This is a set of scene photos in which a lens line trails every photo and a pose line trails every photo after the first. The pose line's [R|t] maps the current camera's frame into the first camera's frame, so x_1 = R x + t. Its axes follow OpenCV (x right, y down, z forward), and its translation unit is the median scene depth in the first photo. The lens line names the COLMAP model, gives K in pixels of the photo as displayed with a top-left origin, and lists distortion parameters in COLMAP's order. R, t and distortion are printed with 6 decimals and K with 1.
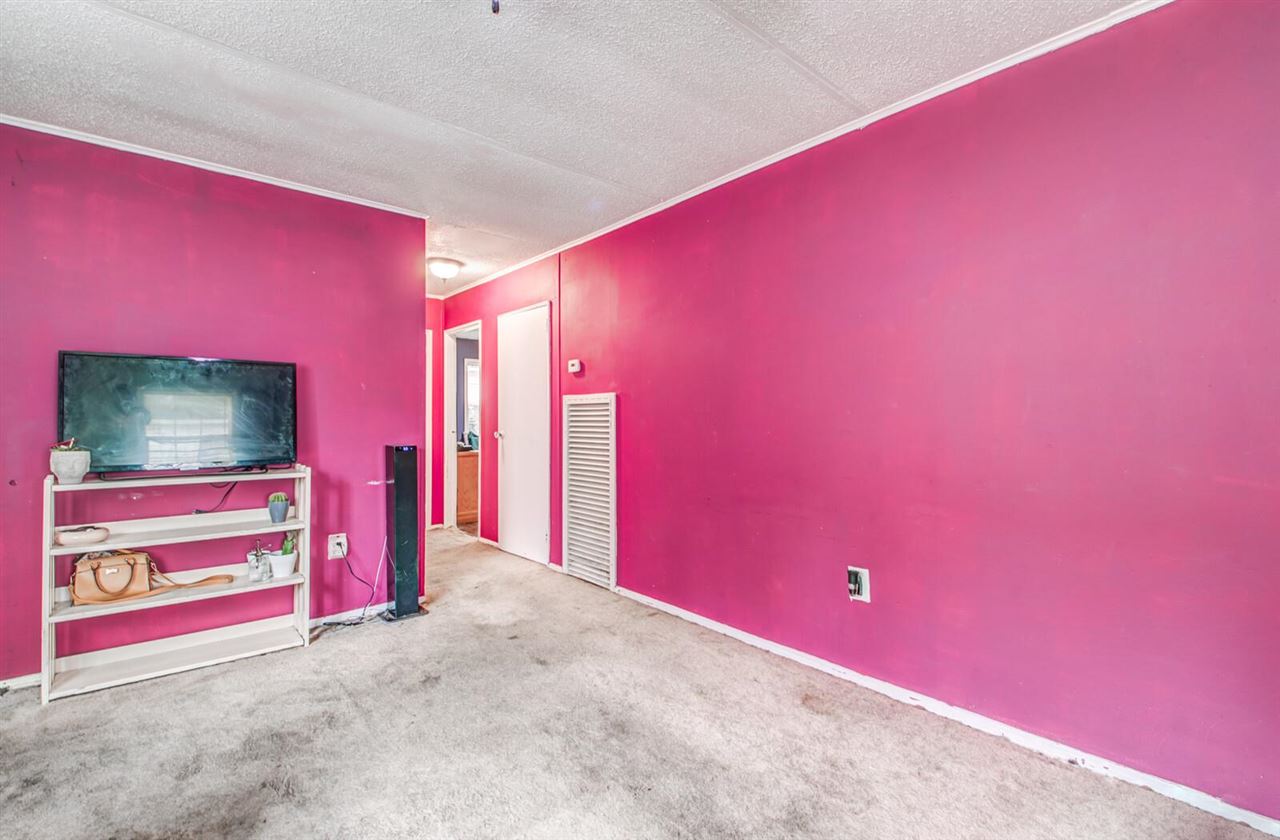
lens RADIAL K [[571.2, 0, 640.0], [0, 571.2, 420.0], [0, 0, 1]] dist [0.021928, -0.015101]
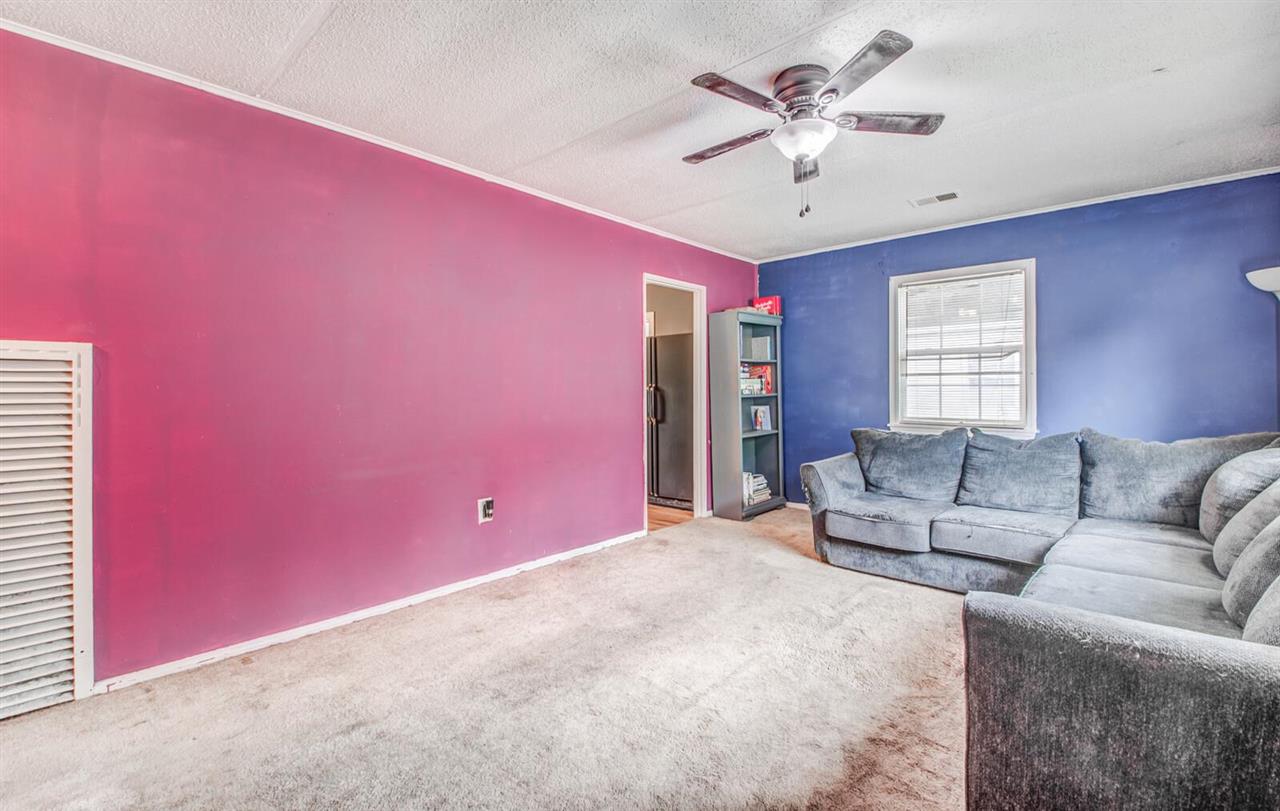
lens RADIAL K [[566.6, 0, 638.7], [0, 566.6, 390.0], [0, 0, 1]] dist [0.017118, -0.000369]
pose [[-0.120744, 0.004529, 0.992673, -0.894009], [0.006795, 0.999970, -0.003736, 0.005340], [-0.992660, 0.006294, -0.120772, 0.701981]]
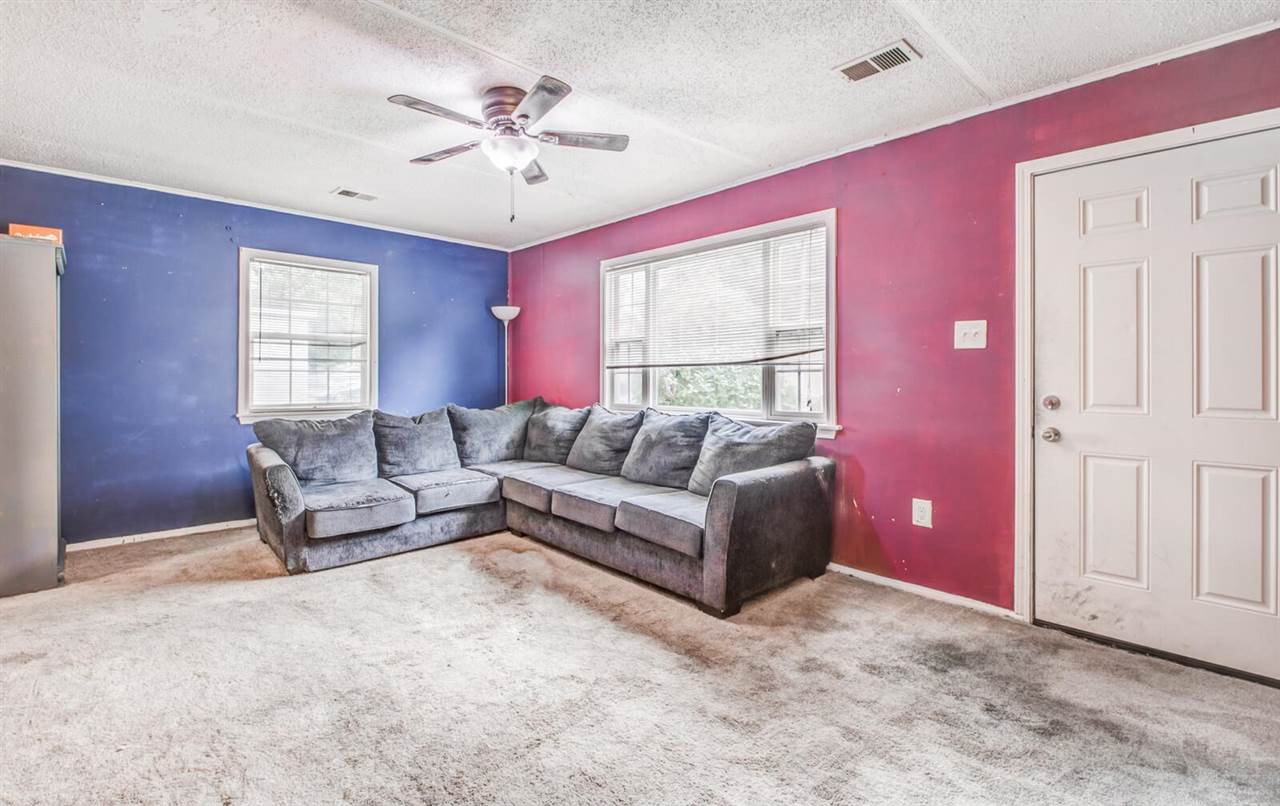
lens RADIAL K [[580.3, 0, 617.7], [0, 580.3, 374.0], [0, 0, 1]] dist [0.022505, -0.000206]
pose [[-0.999334, 0.000257, -0.036494, -0.235232], [0.000200, 0.999999, 0.001570, -0.001554], [0.036494, 0.001562, -0.999333, 1.327861]]
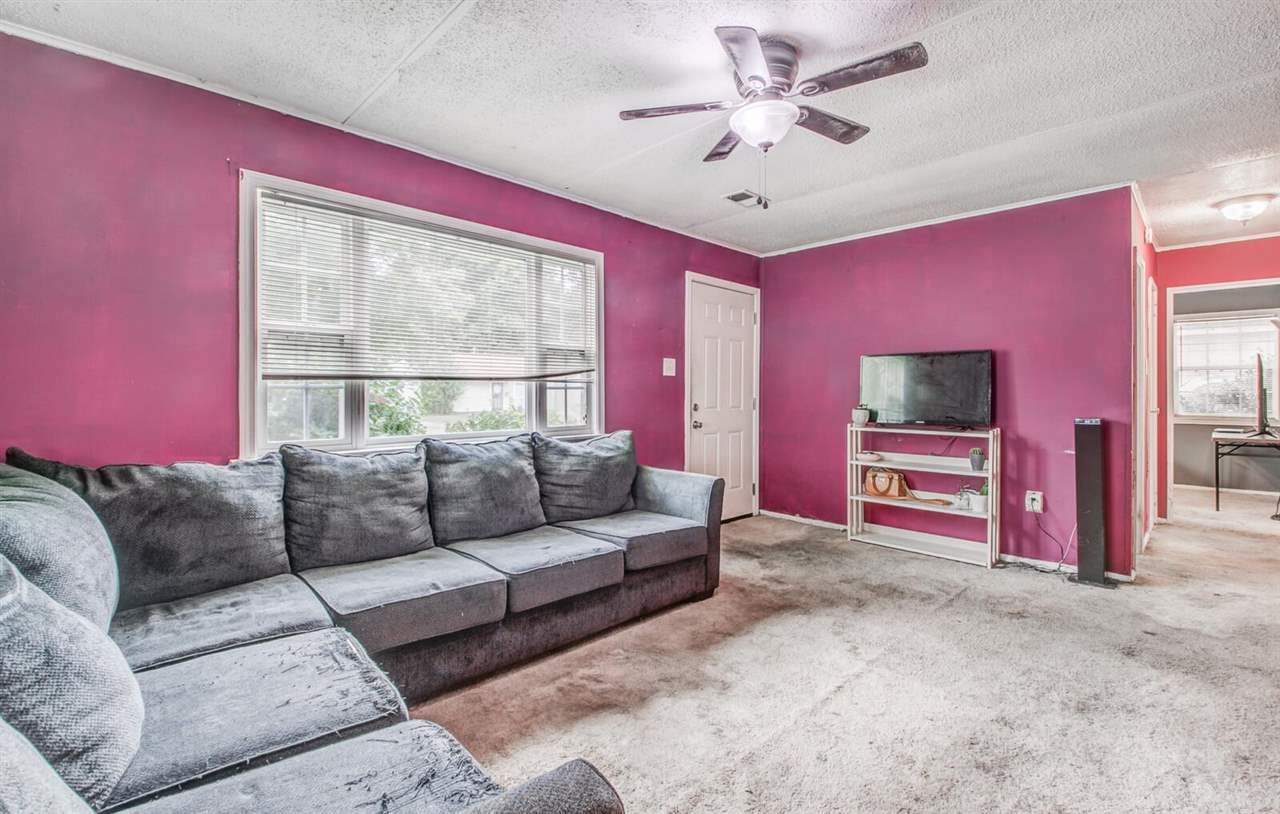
lens RADIAL K [[566.6, 0, 638.7], [0, 566.6, 391.5], [0, 0, 1]] dist [0.017118, -0.000369]
pose [[0.073123, 0.001749, -0.997321, 0.682527], [-0.006985, 0.999975, 0.001241, -0.001440], [0.997298, 0.006875, 0.073134, 0.125904]]
